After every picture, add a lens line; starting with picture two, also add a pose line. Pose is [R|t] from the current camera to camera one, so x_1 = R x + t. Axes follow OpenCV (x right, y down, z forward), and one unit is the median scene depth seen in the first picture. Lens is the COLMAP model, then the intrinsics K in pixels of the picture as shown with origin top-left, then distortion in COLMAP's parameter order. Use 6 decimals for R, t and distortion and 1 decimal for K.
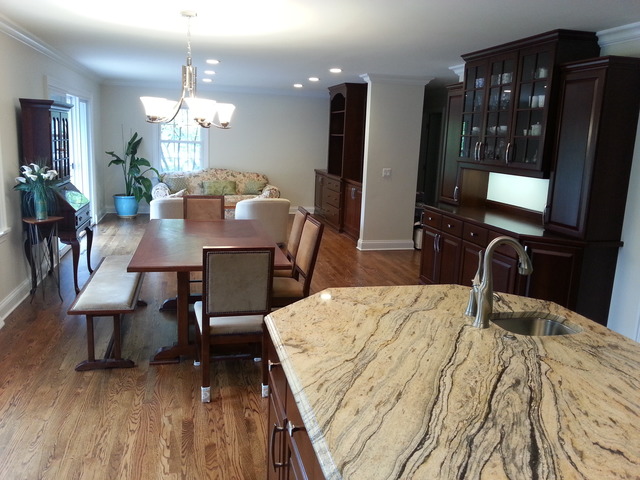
lens RADIAL K [[527.9, 0, 319.7], [0, 527.9, 239.4], [0, 0, 1]] dist [0.016223, -0.049474]
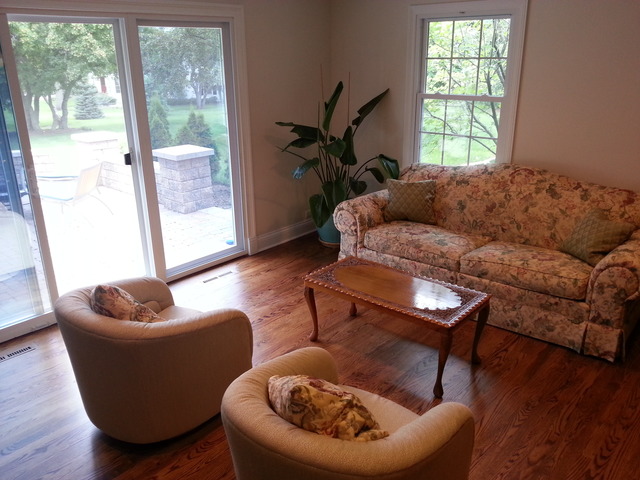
lens RADIAL K [[527.9, 0, 318.3], [0, 527.9, 238.9], [0, 0, 1]] dist [0.016223, -0.049474]
pose [[0.584221, 0.216215, -0.782264, 0.042254], [-0.120459, 0.976285, 0.179879, -0.137975], [0.802605, -0.010858, 0.596411, 0.650476]]
